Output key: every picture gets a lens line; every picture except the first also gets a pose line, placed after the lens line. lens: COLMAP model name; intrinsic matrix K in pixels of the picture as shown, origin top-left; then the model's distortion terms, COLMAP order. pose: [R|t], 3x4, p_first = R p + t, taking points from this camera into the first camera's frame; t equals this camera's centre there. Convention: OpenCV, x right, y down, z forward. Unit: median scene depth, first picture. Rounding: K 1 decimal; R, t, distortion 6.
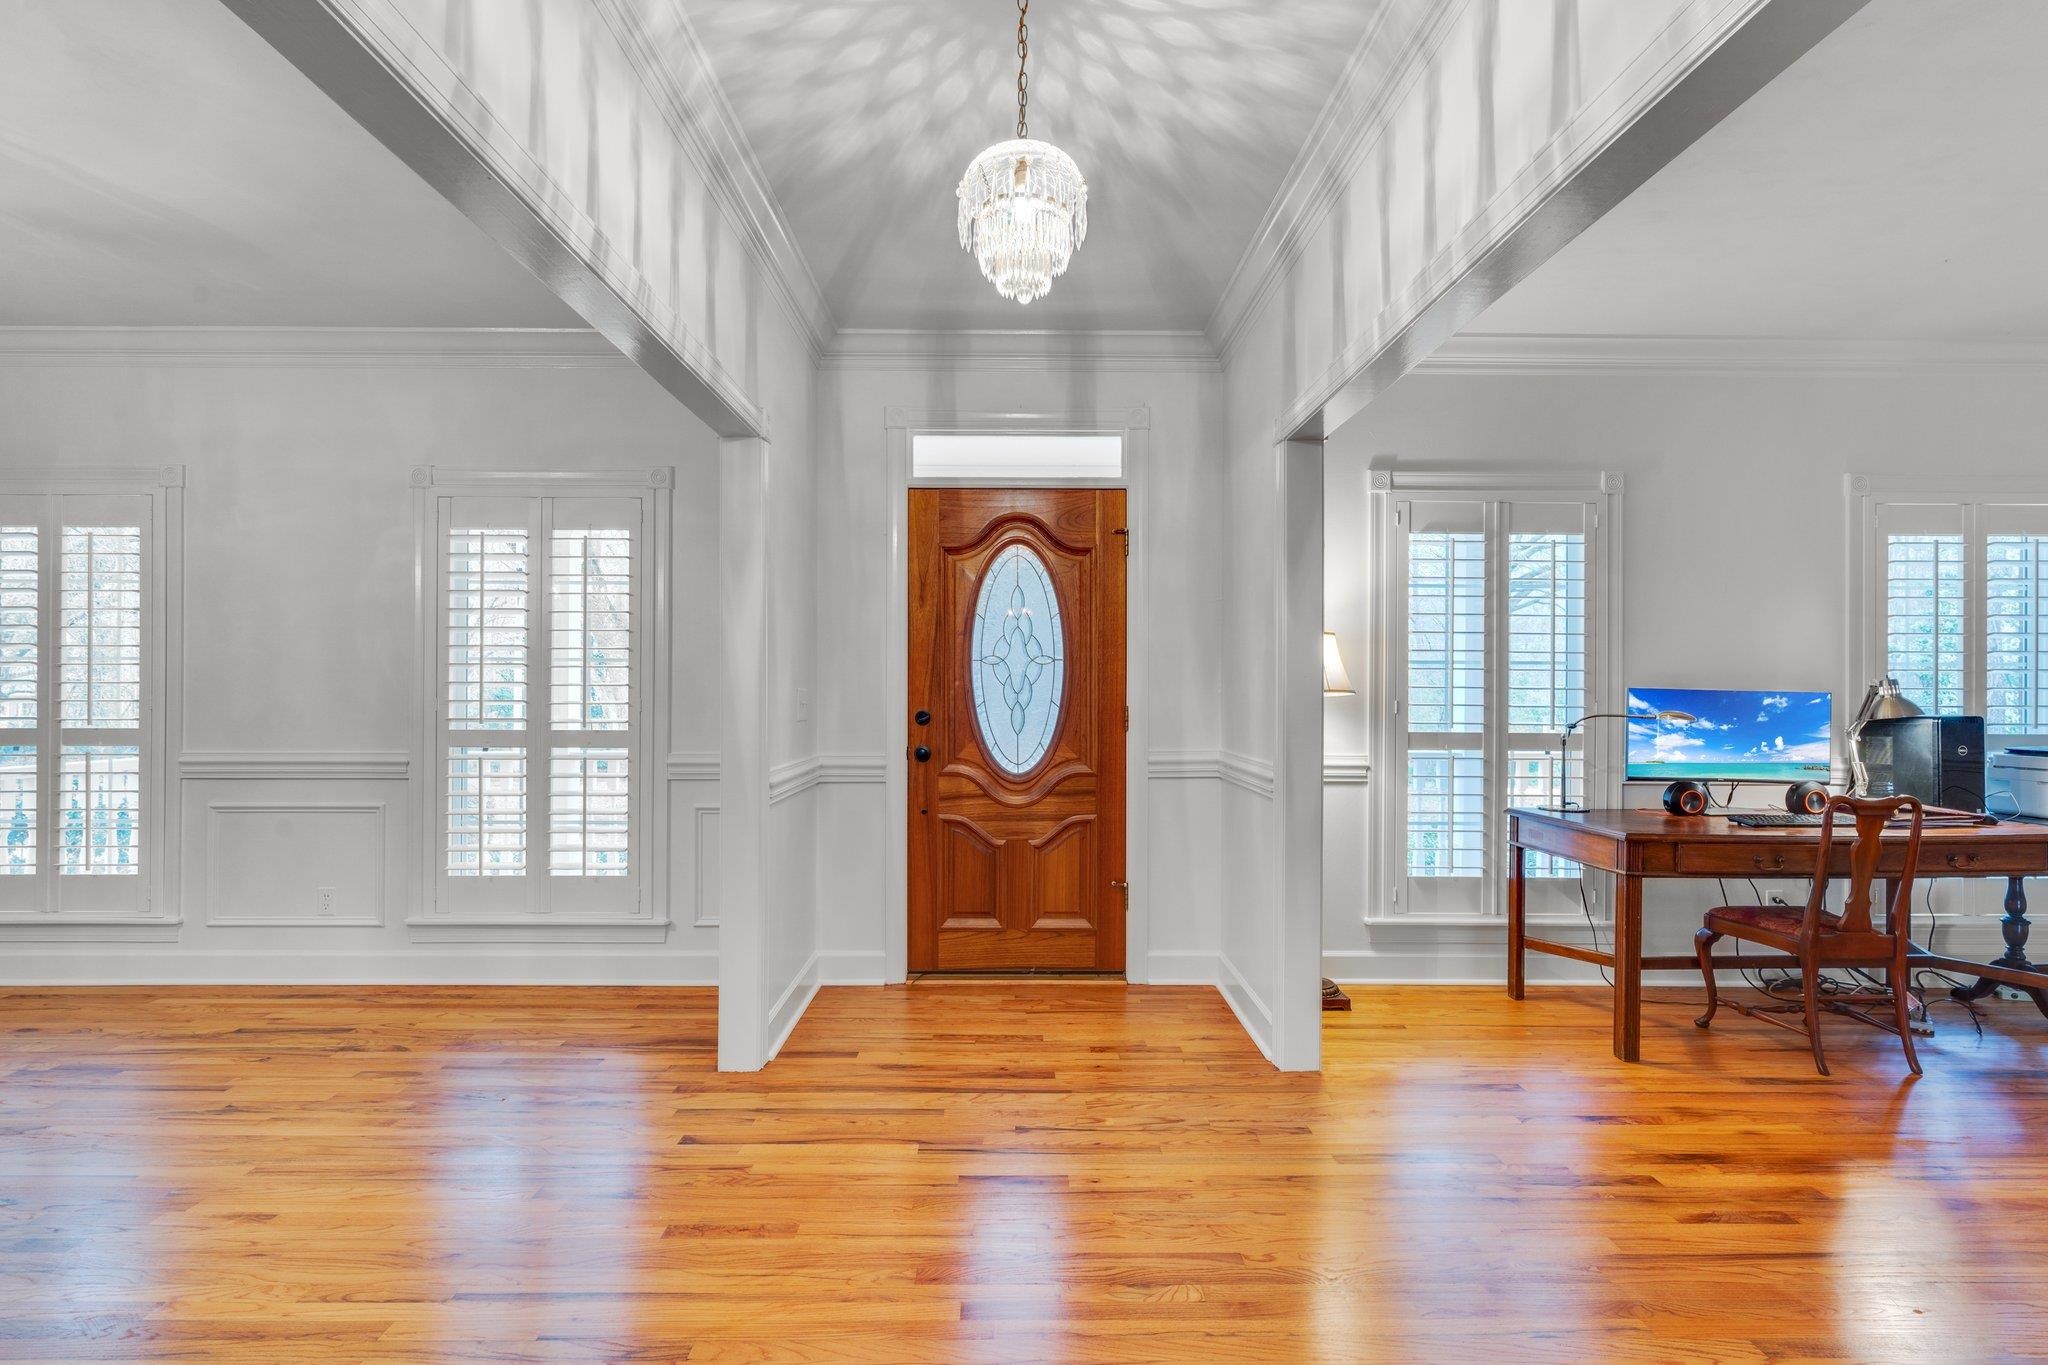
lens RADIAL K [[1021.6, 0, 1016.3], [0, 1021.6, 695.1], [0, 0, 1]] dist [0.000436, 0.000161]
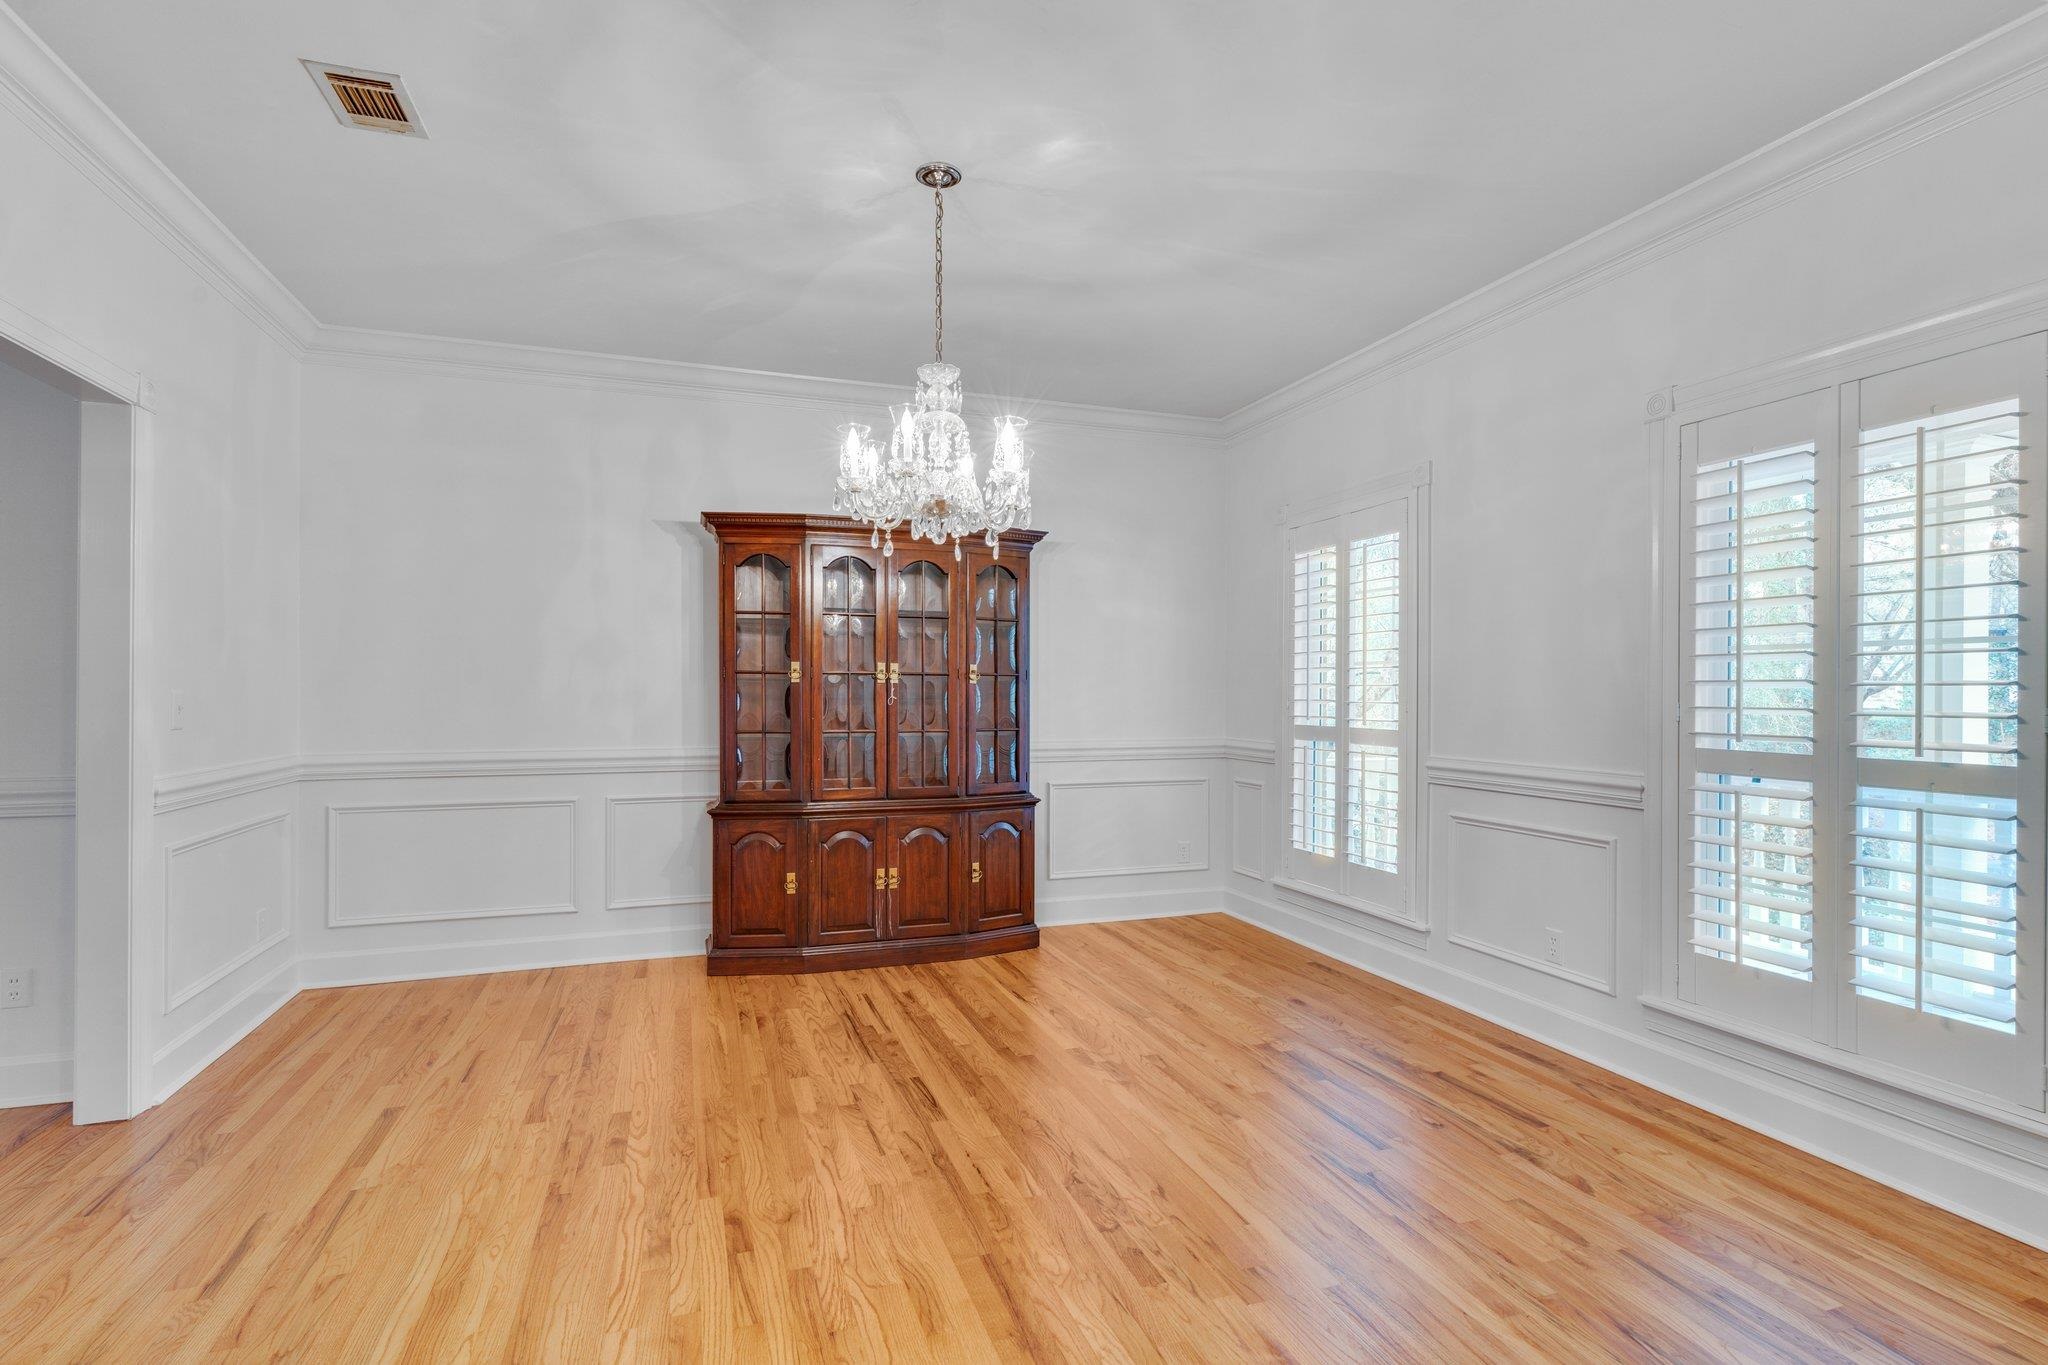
lens RADIAL K [[979.7, 0, 1021.3], [0, 979.7, 688.2], [0, 0, 1]] dist [-0.000141, 0.000097]
pose [[0.324093, -0.002746, -0.946021, -0.060239], [-0.005023, 0.999977, -0.004624, -0.002504], [0.946012, 0.006251, 0.324072, 0.332399]]
